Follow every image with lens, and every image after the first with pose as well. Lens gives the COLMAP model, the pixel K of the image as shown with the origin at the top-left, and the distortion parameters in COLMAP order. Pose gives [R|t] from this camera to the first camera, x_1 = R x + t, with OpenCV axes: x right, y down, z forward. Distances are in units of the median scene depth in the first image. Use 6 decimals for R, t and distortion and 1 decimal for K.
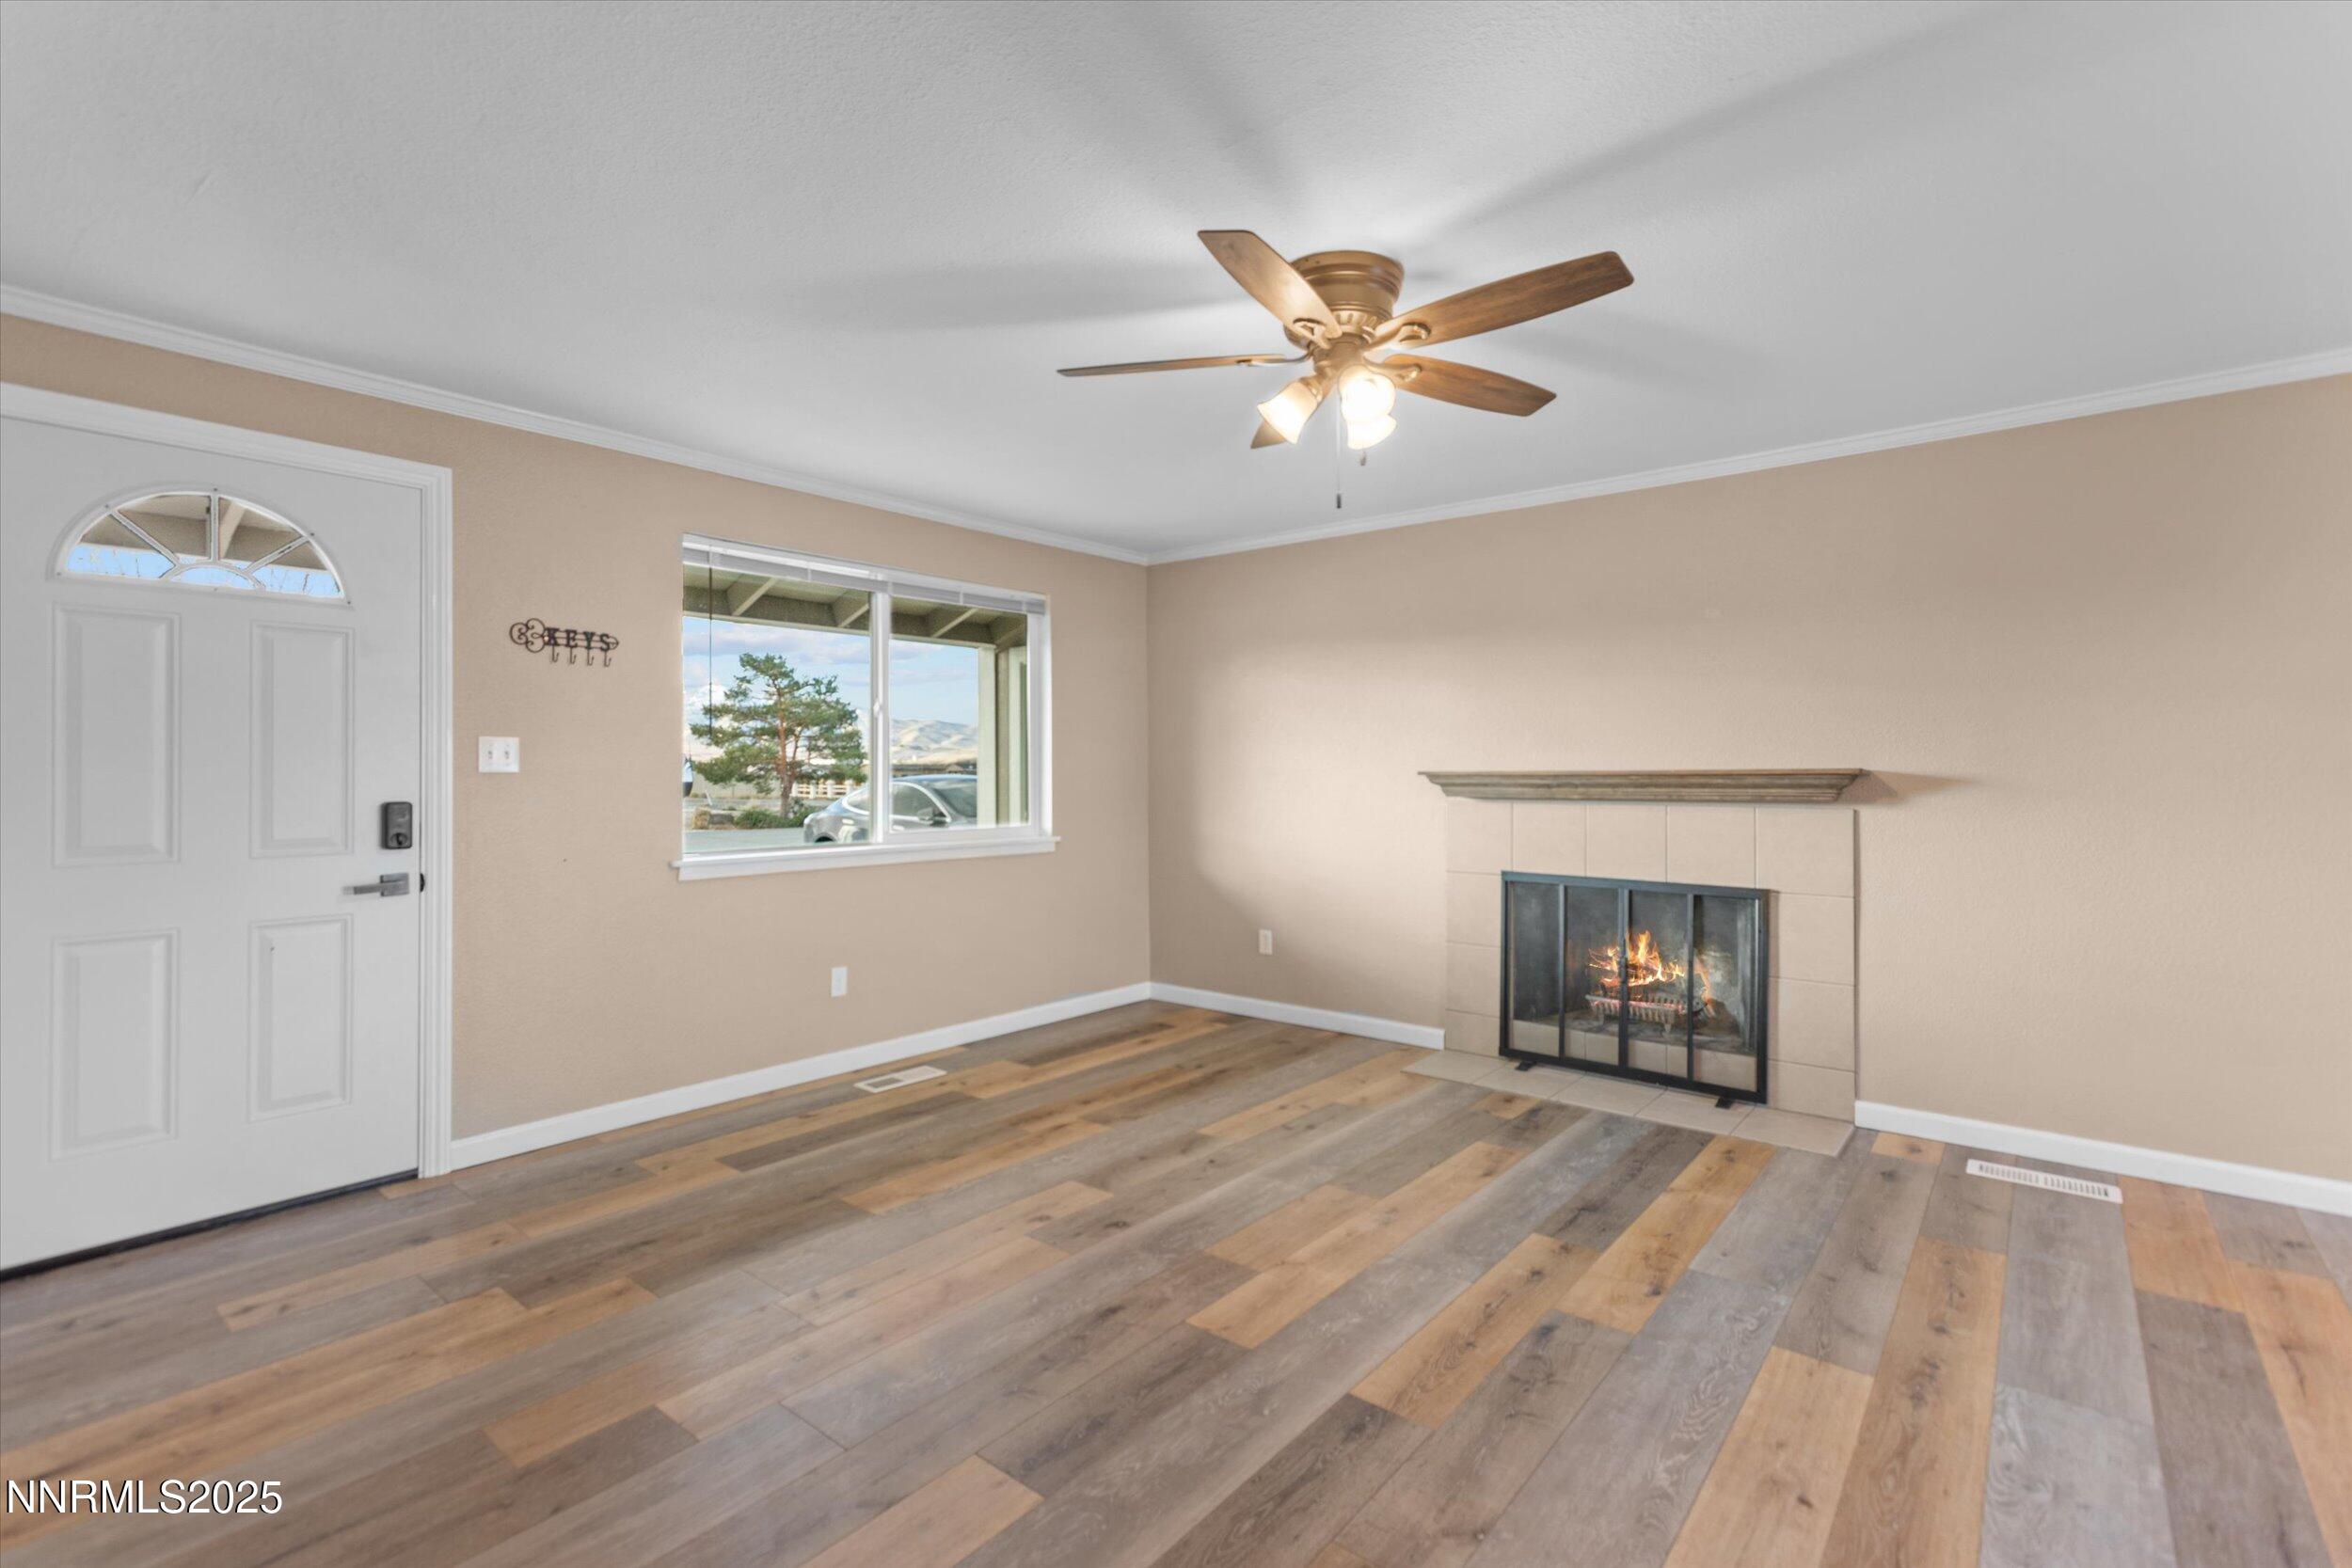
lens RADIAL K [[1068.7, 0, 1165.6], [0, 1068.7, 763.5], [0, 0, 1]] dist [-0.001070, 0.000134]
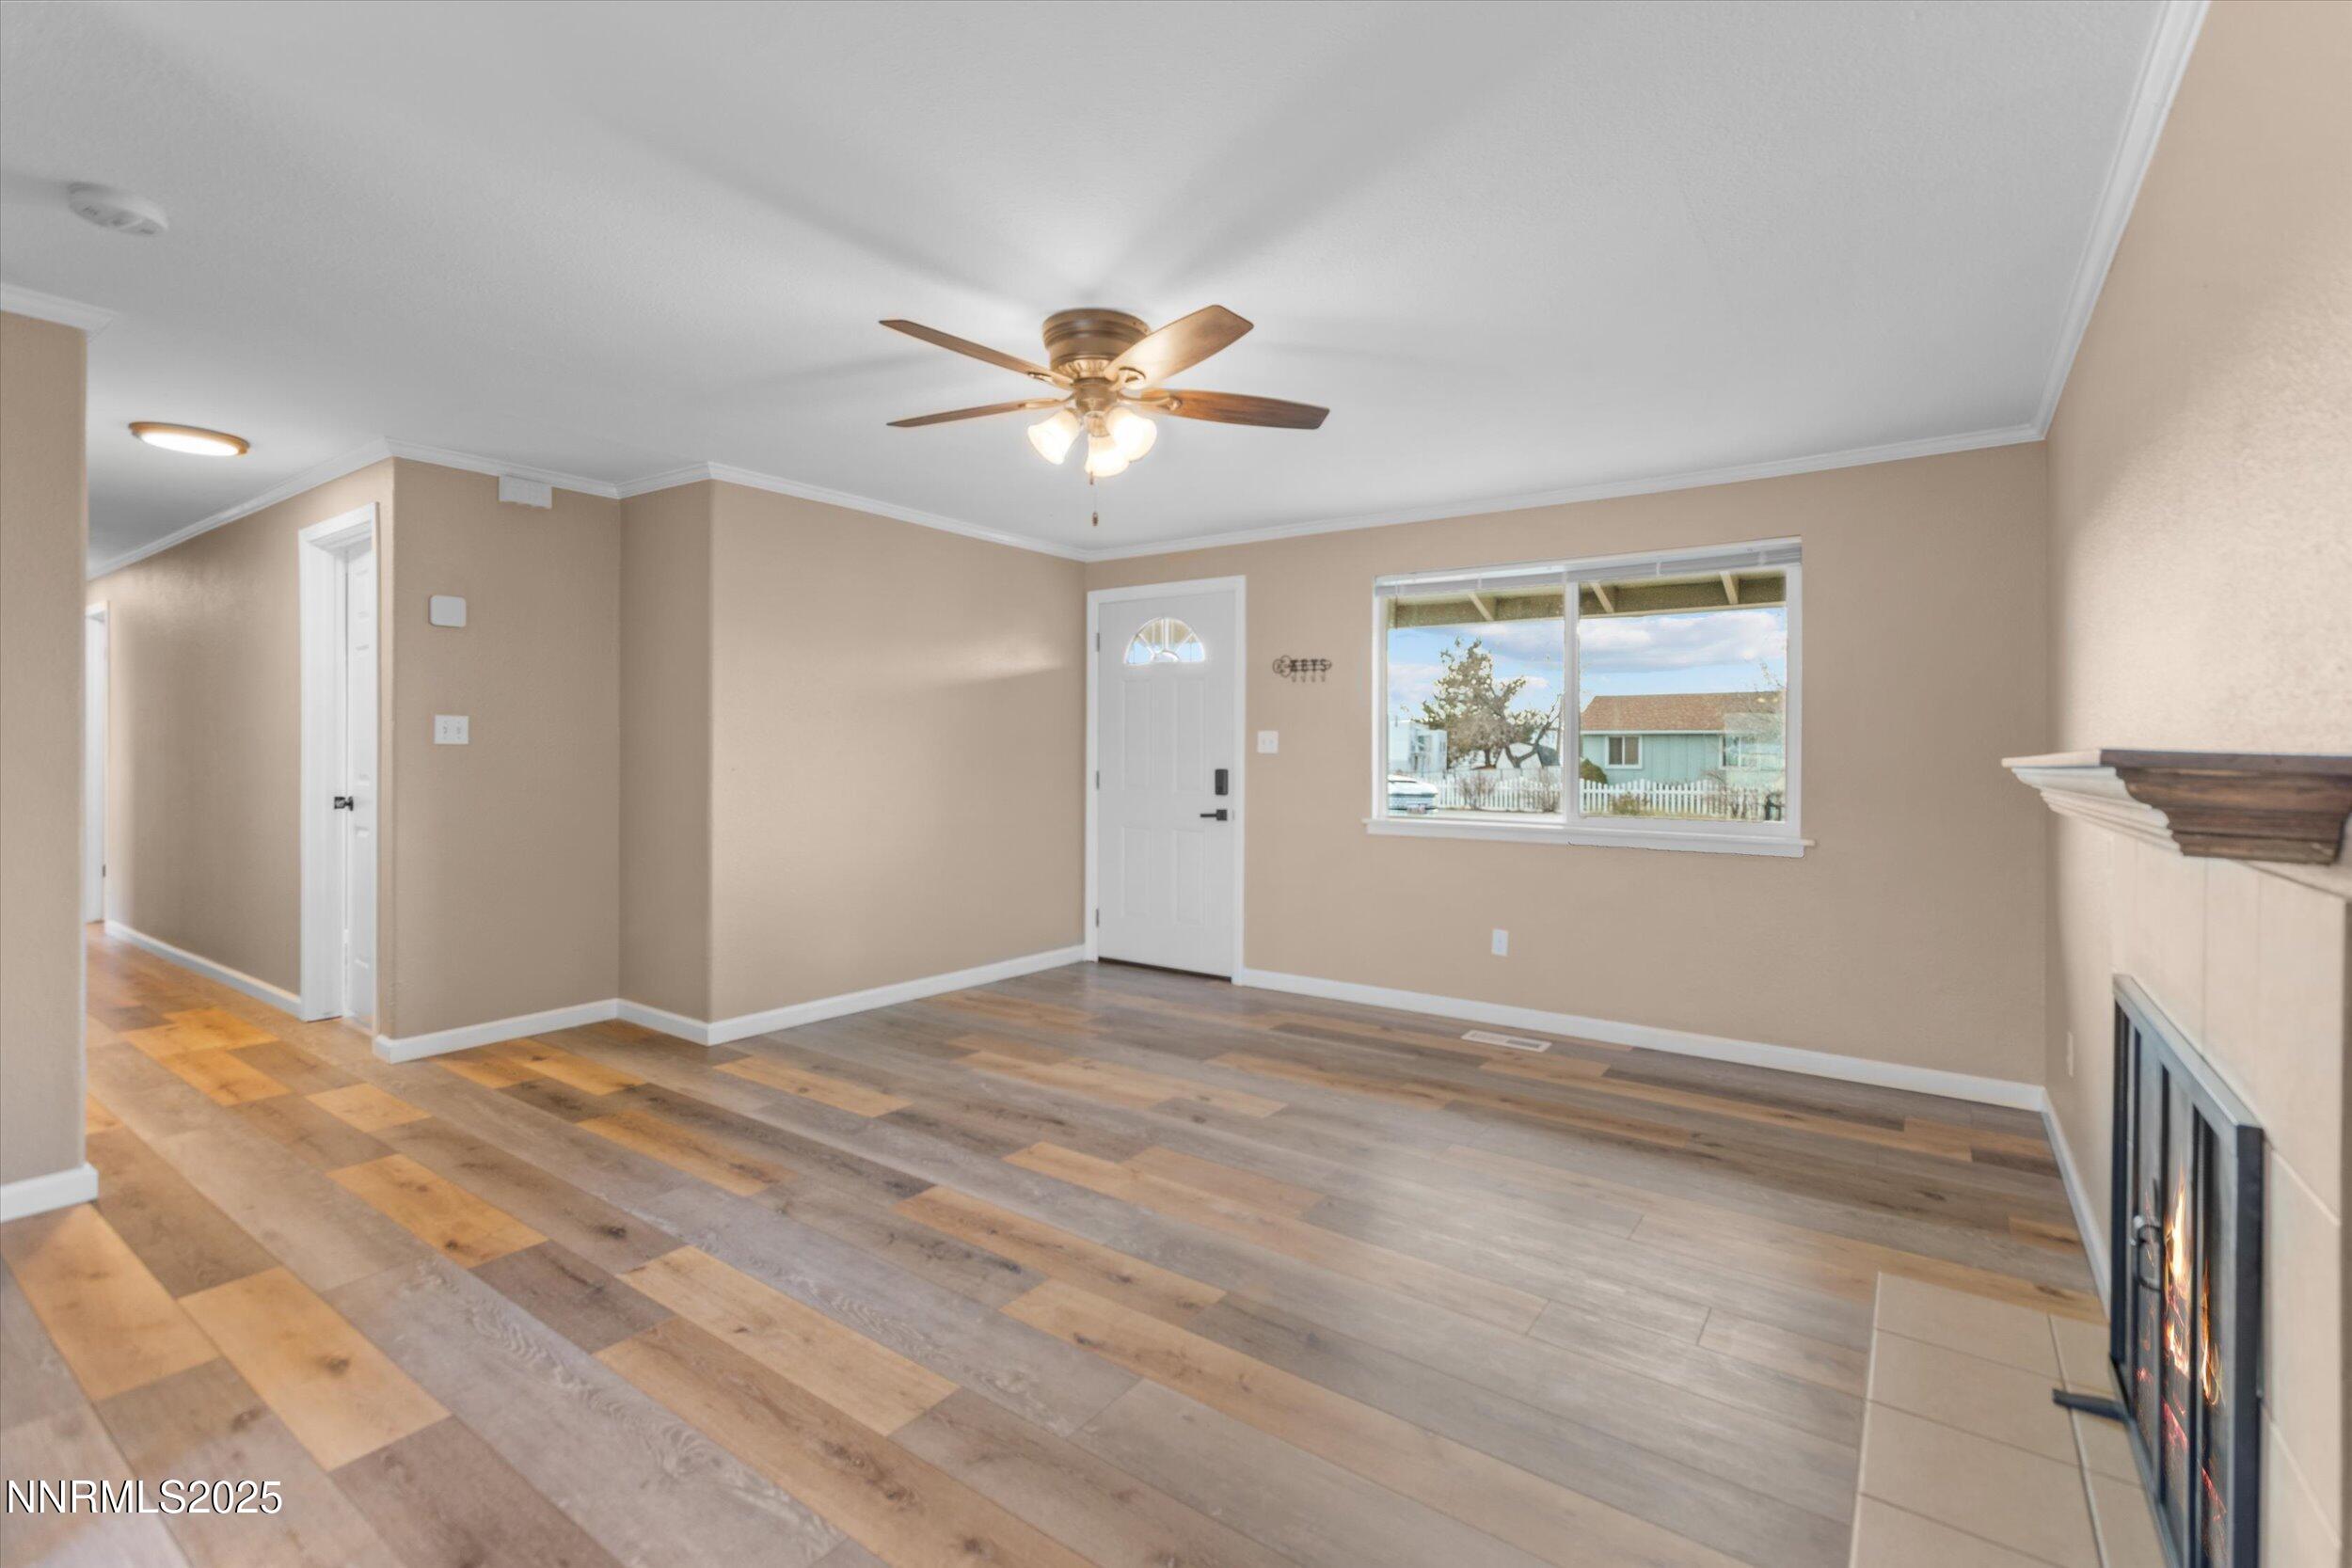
lens RADIAL K [[1053.4, 0, 1179.6], [0, 1053.4, 752.6], [0, 0, 1]] dist [-0.014955, 0.000480]
pose [[0.073748, 0.002140, -0.997275, 1.279928], [0.000305, 0.999998, 0.002168, 0.006021], [0.997277, -0.000464, 0.073747, 0.978414]]
